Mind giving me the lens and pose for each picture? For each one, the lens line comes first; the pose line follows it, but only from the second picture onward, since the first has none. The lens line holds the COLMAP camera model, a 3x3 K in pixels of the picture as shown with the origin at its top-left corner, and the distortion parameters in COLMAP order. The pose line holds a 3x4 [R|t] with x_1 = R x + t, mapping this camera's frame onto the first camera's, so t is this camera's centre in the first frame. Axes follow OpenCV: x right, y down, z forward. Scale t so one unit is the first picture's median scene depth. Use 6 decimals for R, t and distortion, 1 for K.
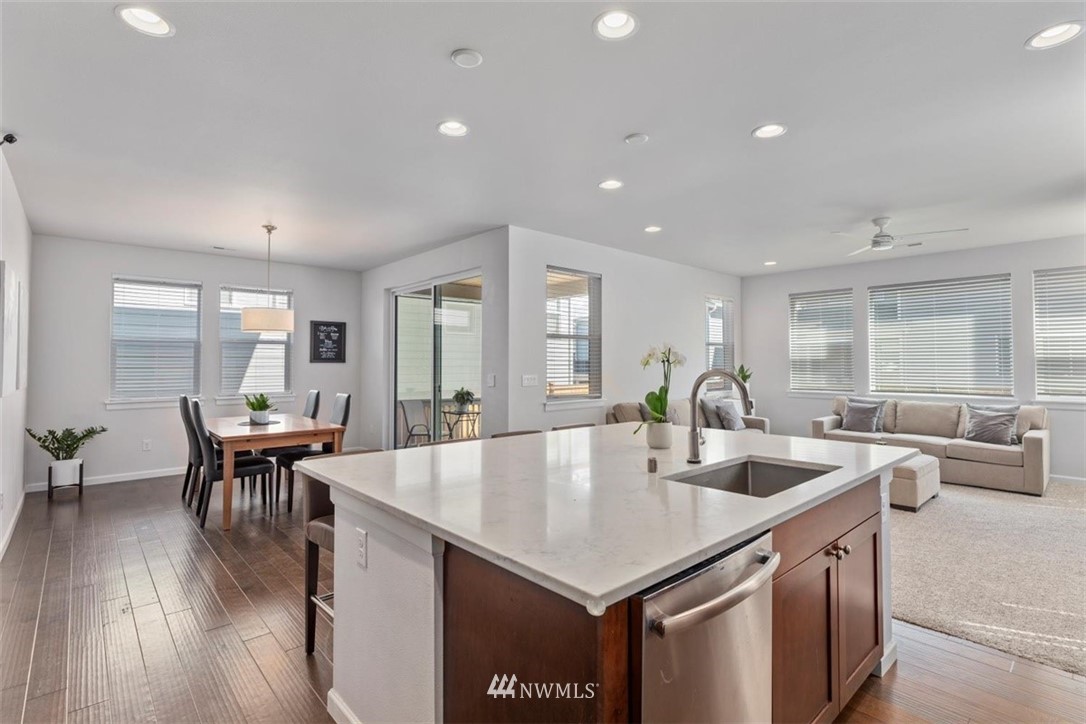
lens RADIAL K [[512.0, 0, 542.8], [0, 512.0, 352.4], [0, 0, 1]] dist [-0.009061, 0.000478]
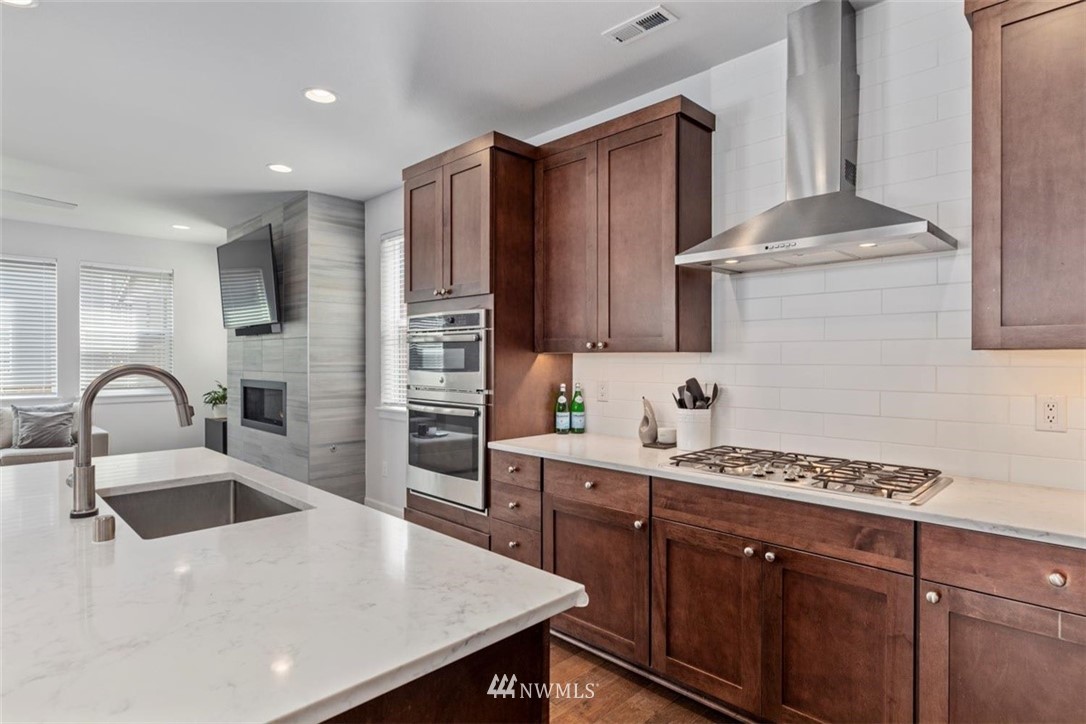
lens RADIAL K [[574.4, 0, 548.0], [0, 574.4, 369.8], [0, 0, 1]] dist [-0.002959, -0.000540]
pose [[-0.054667, -0.017490, 0.998351, -0.158180], [-0.023890, 0.999583, 0.016204, 0.005252], [-0.998219, -0.022964, -0.055062, 0.178566]]
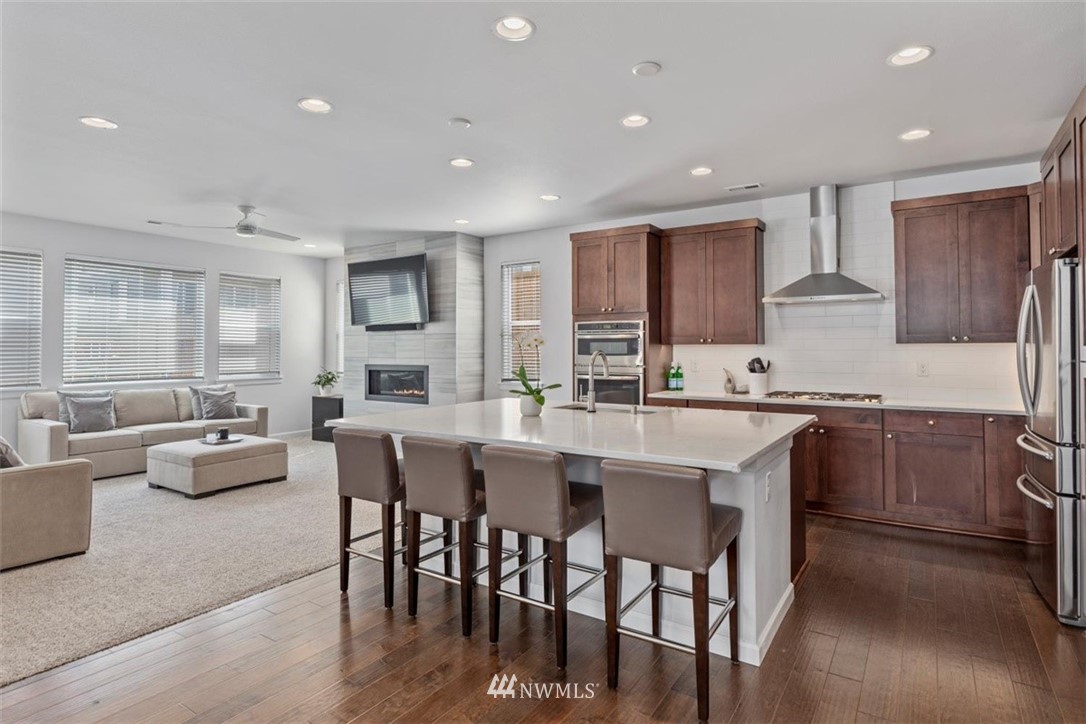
lens RADIAL K [[574.4, 0, 545.5], [0, 574.4, 343.2], [0, 0, 1]] dist [-0.002959, -0.000540]
pose [[-0.241722, 0.010308, 0.970291, -0.509683], [-0.019487, 0.999690, -0.015476, 0.015042], [-0.970150, -0.022649, -0.241446, 0.592375]]
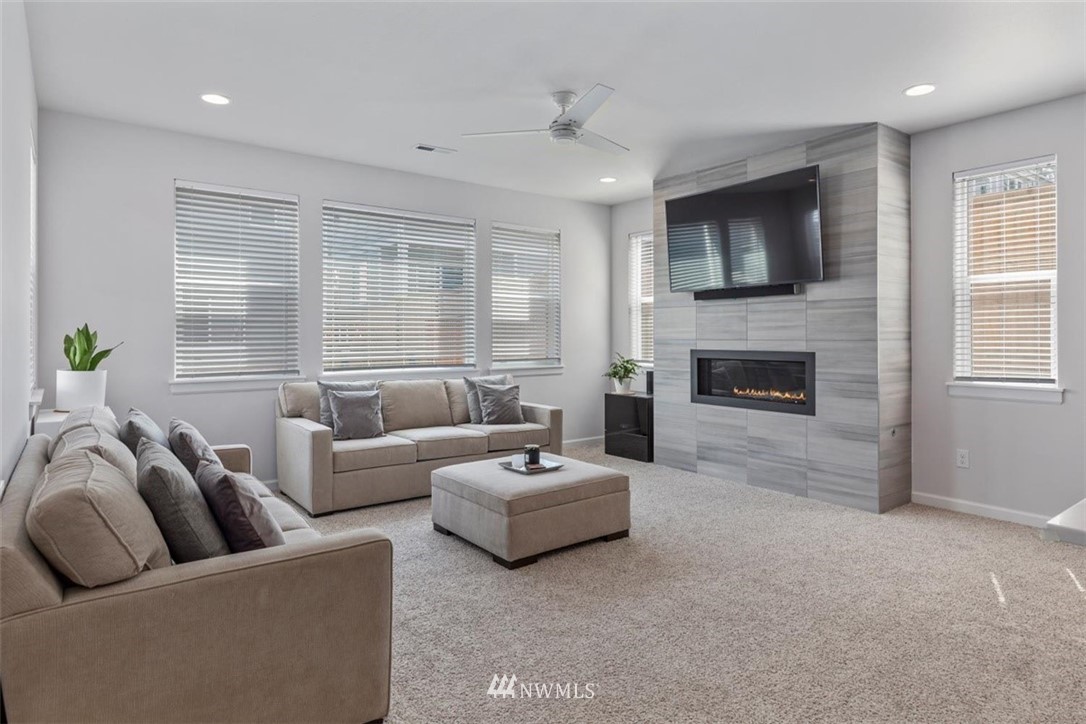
lens RADIAL K [[620.5, 0, 545.8], [0, 620.5, 347.4], [0, 0, 1]] dist [0.005204, 0.000946]
pose [[0.094408, -0.019300, 0.995347, -0.092771], [-0.021436, 0.999541, 0.021415, 0.032442], [-0.995303, -0.023358, 0.093951, 0.813680]]
